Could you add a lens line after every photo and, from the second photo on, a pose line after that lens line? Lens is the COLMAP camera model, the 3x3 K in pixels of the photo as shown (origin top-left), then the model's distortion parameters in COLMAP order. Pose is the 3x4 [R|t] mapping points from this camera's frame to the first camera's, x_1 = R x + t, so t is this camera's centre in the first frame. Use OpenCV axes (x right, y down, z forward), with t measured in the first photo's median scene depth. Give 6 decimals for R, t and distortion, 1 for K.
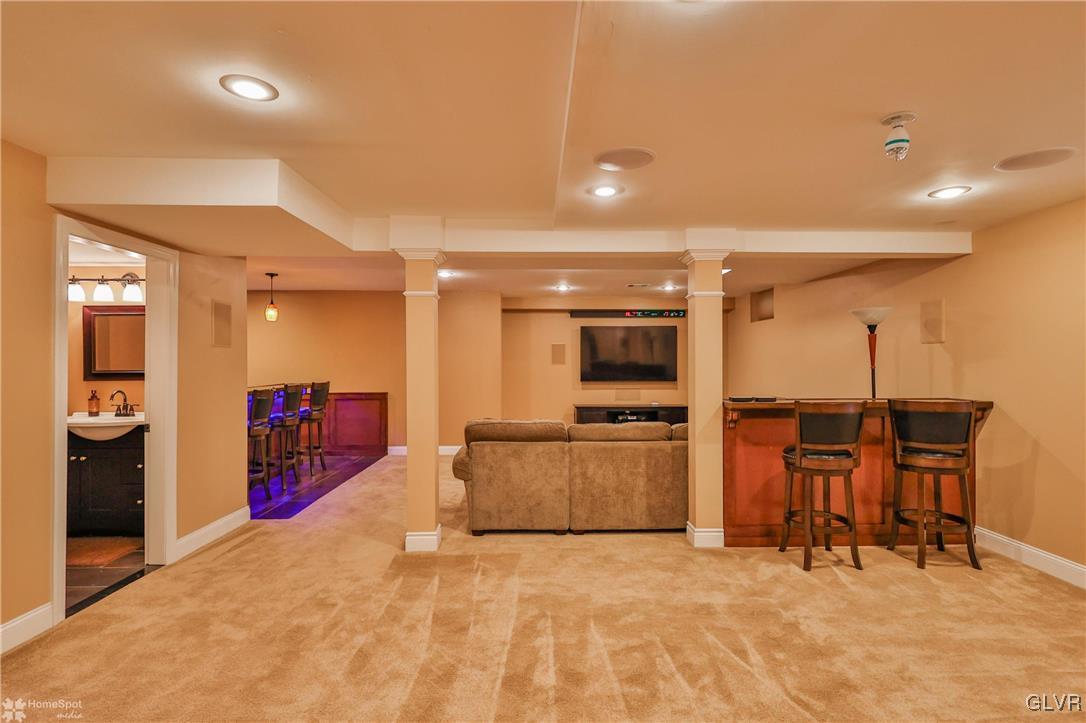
lens RADIAL K [[528.8, 0, 545.5], [0, 528.8, 363.7], [0, 0, 1]] dist [-0.001417, 0.001232]
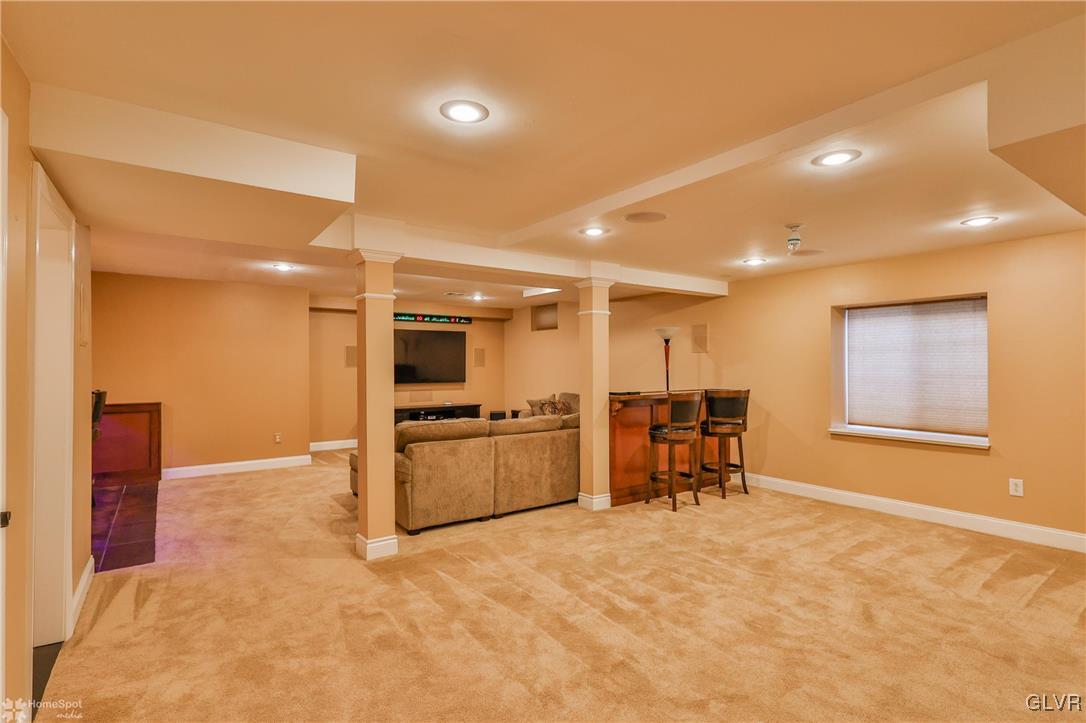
lens RADIAL K [[528.8, 0, 541.9], [0, 528.8, 363.6], [0, 0, 1]] dist [-0.001417, 0.001232]
pose [[0.829492, 0.000893, 0.558519, -0.530779], [0.000842, 0.999996, -0.002849, -0.004105], [-0.558519, 0.002833, 0.829487, 0.011899]]
